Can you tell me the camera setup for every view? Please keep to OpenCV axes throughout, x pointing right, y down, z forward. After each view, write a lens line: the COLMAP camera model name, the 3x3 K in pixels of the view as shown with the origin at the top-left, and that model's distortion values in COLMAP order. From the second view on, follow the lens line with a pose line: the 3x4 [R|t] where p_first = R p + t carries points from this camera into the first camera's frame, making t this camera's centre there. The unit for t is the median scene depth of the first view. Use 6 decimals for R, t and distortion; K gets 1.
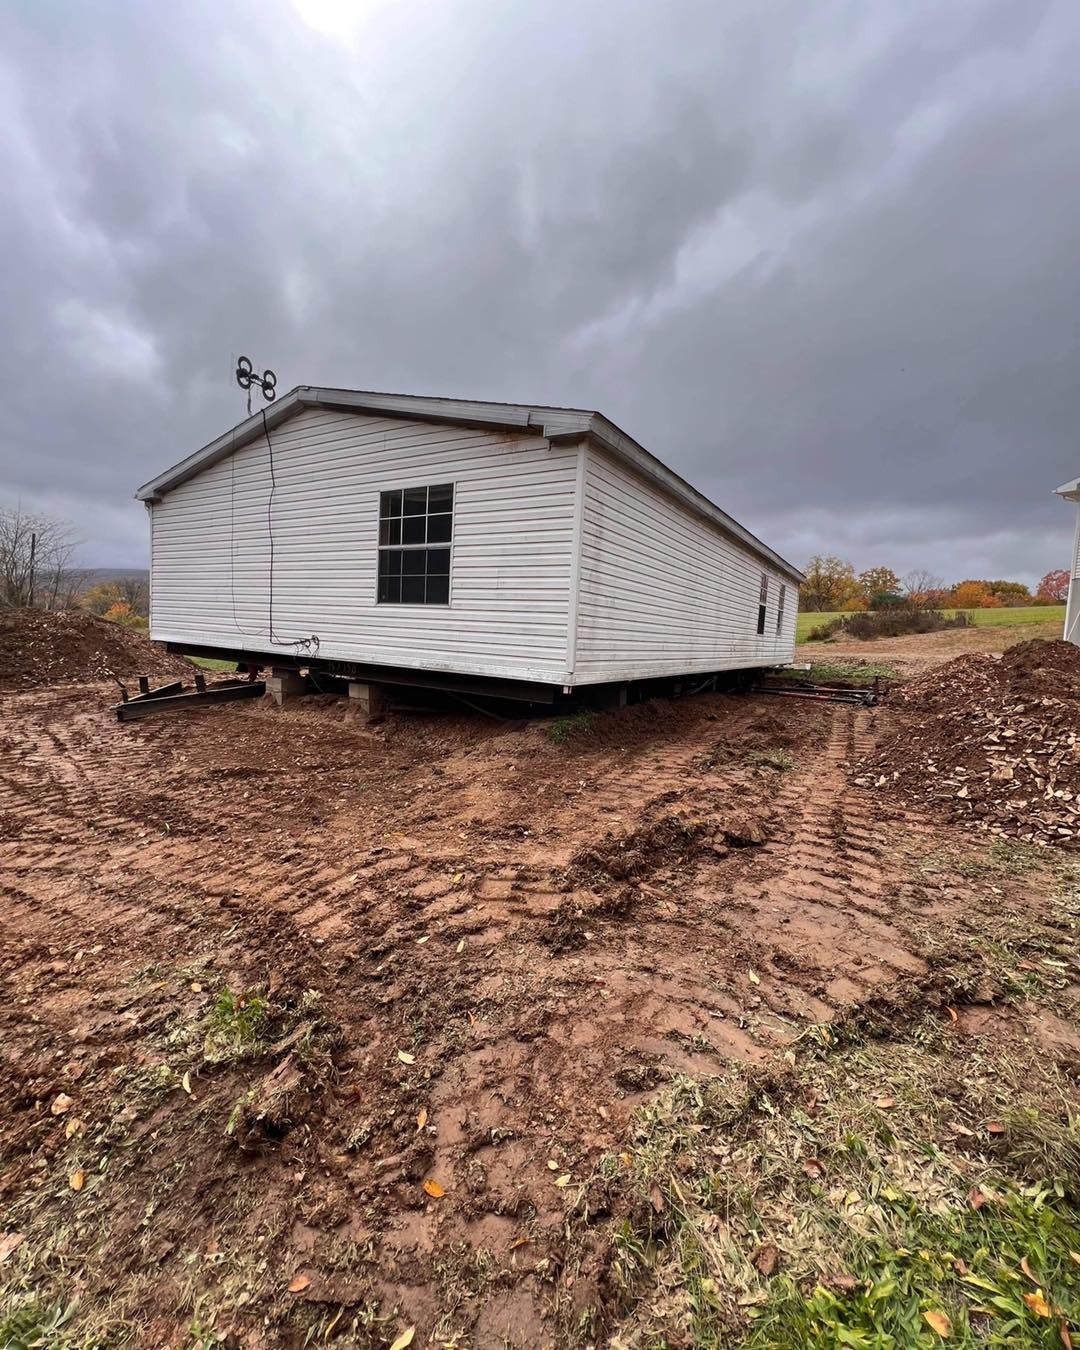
lens RADIAL K [[583.2, 0, 538.9], [0, 583.2, 675.1], [0, 0, 1]] dist [-0.001081, 0.000220]
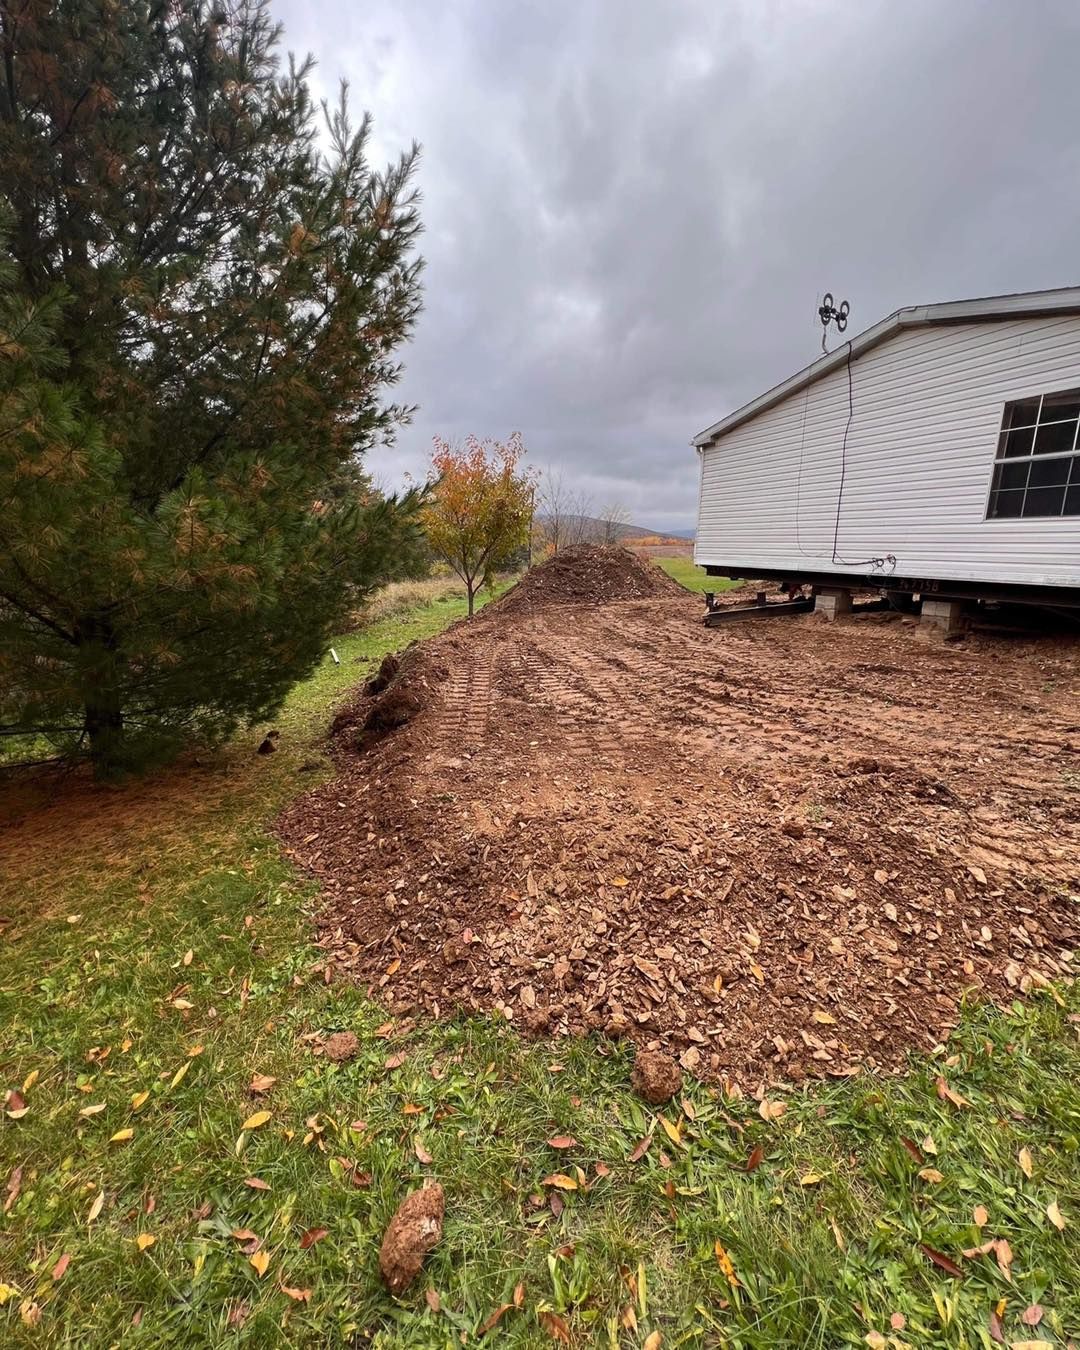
lens RADIAL K [[583.2, 0, 539.9], [0, 583.2, 673.7], [0, 0, 1]] dist [-0.001081, 0.000220]
pose [[0.808366, 0.093603, -0.581190, -0.259544], [-0.027639, 0.992224, 0.121359, 0.035006], [0.588030, -0.082039, 0.804667, -0.246695]]
